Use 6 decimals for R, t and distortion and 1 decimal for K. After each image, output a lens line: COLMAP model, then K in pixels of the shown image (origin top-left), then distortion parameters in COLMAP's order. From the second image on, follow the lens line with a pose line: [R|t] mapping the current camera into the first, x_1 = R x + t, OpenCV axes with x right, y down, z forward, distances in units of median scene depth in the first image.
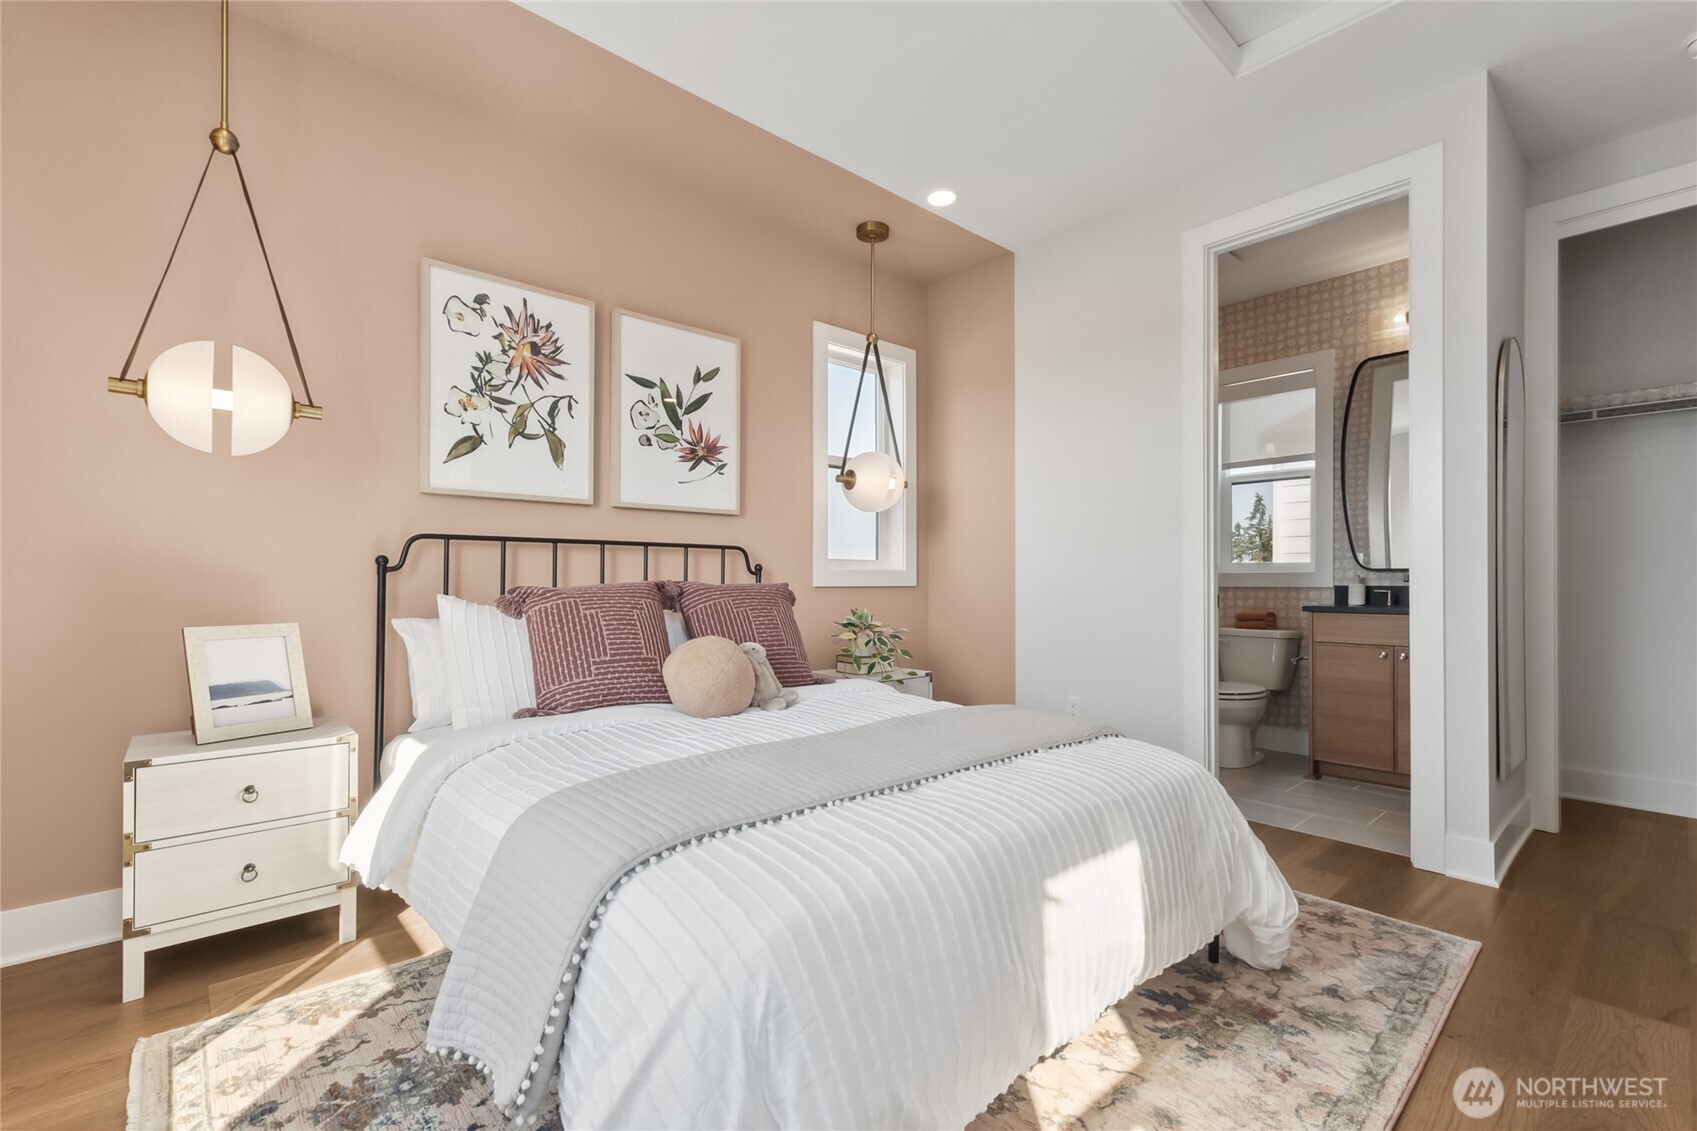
lens RADIAL K [[748.7, 0, 848.5], [0, 748.7, 565.5], [0, 0, 1]] dist [0.001624, 0.000418]
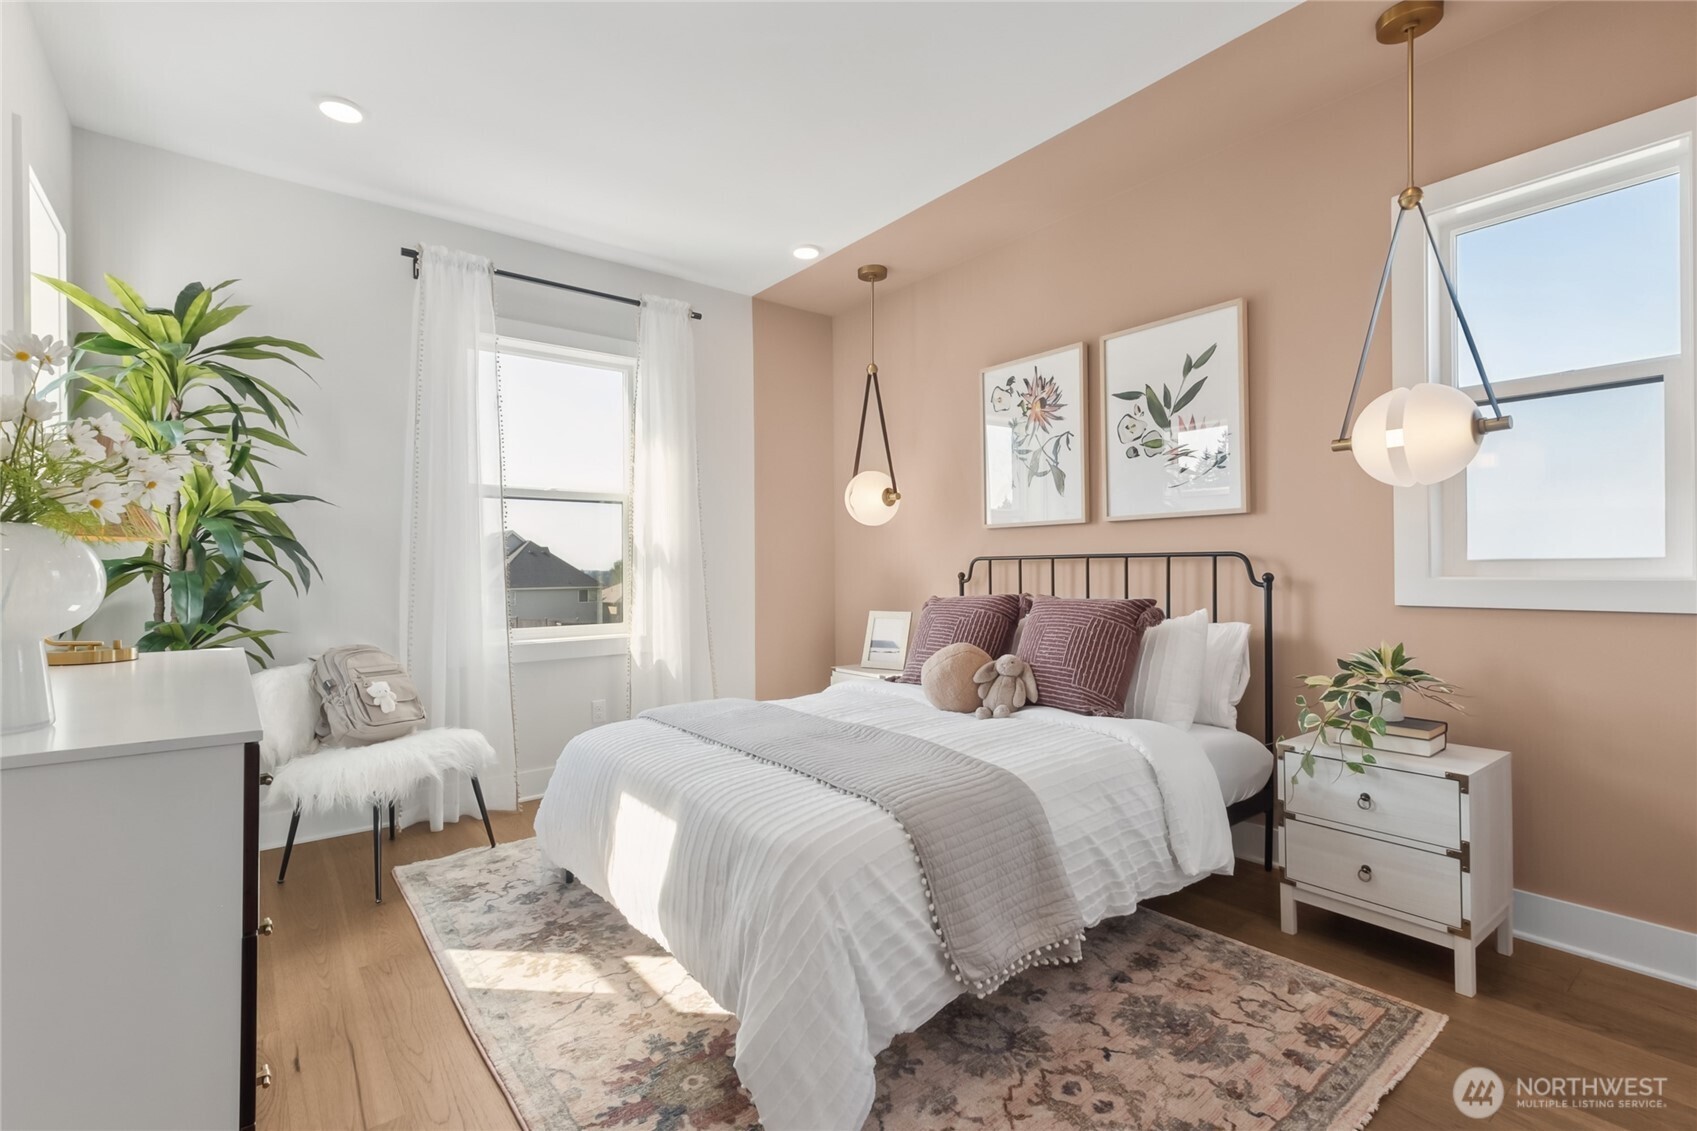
lens RADIAL K [[751.7, 0, 849.6], [0, 751.7, 590.8], [0, 0, 1]] dist [-0.000535, -0.000017]
pose [[-0.057883, -0.004453, -0.998313, 0.805137], [-0.012886, 0.999910, -0.003713, 0.028697], [0.998240, 0.012649, -0.057935, 0.727473]]
